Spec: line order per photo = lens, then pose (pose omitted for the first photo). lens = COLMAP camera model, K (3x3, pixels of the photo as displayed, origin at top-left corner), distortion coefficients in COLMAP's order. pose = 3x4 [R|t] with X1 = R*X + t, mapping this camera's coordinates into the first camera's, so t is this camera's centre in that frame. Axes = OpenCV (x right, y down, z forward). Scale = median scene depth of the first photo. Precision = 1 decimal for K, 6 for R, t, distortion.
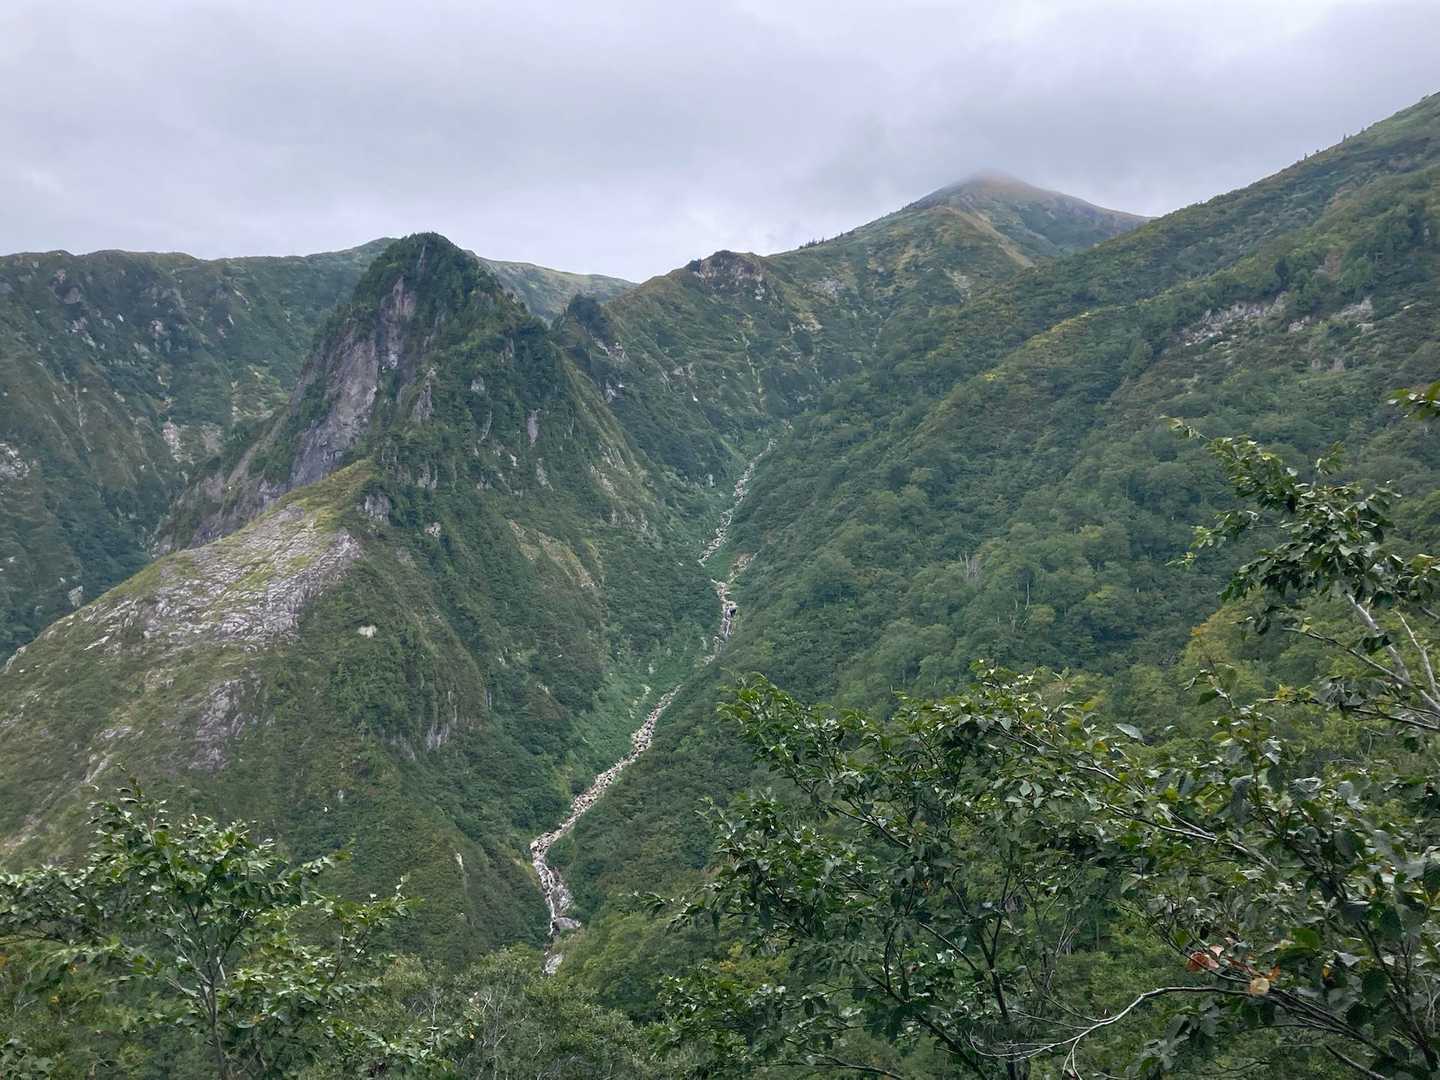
lens RADIAL K [[921.5, 0, 720.3], [0, 921.5, 508.0], [0, 0, 1]] dist [0.082640, -0.113311]
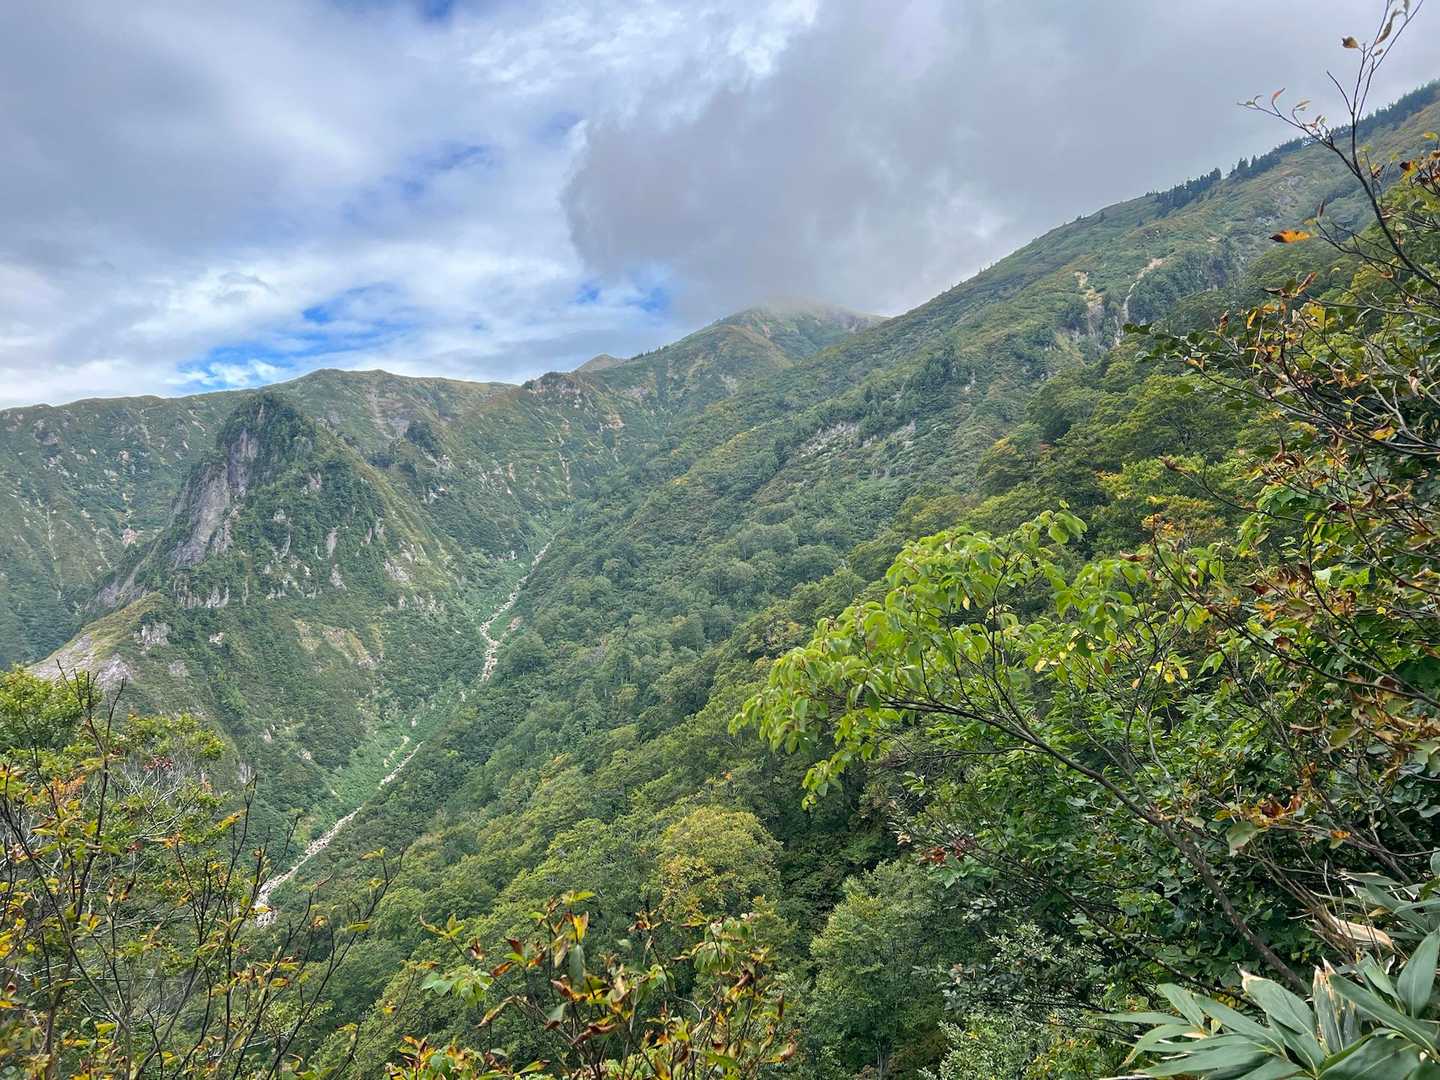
lens RADIAL K [[655.1, 0, 729.7], [0, 655.1, 506.2], [0, 0, 1]] dist [0.016925, -0.014529]
pose [[0.997667, -0.059997, 0.032575, 0.319572], [0.059756, 0.998178, 0.008323, -0.103525], [-0.033015, -0.006357, 0.999435, 0.027907]]
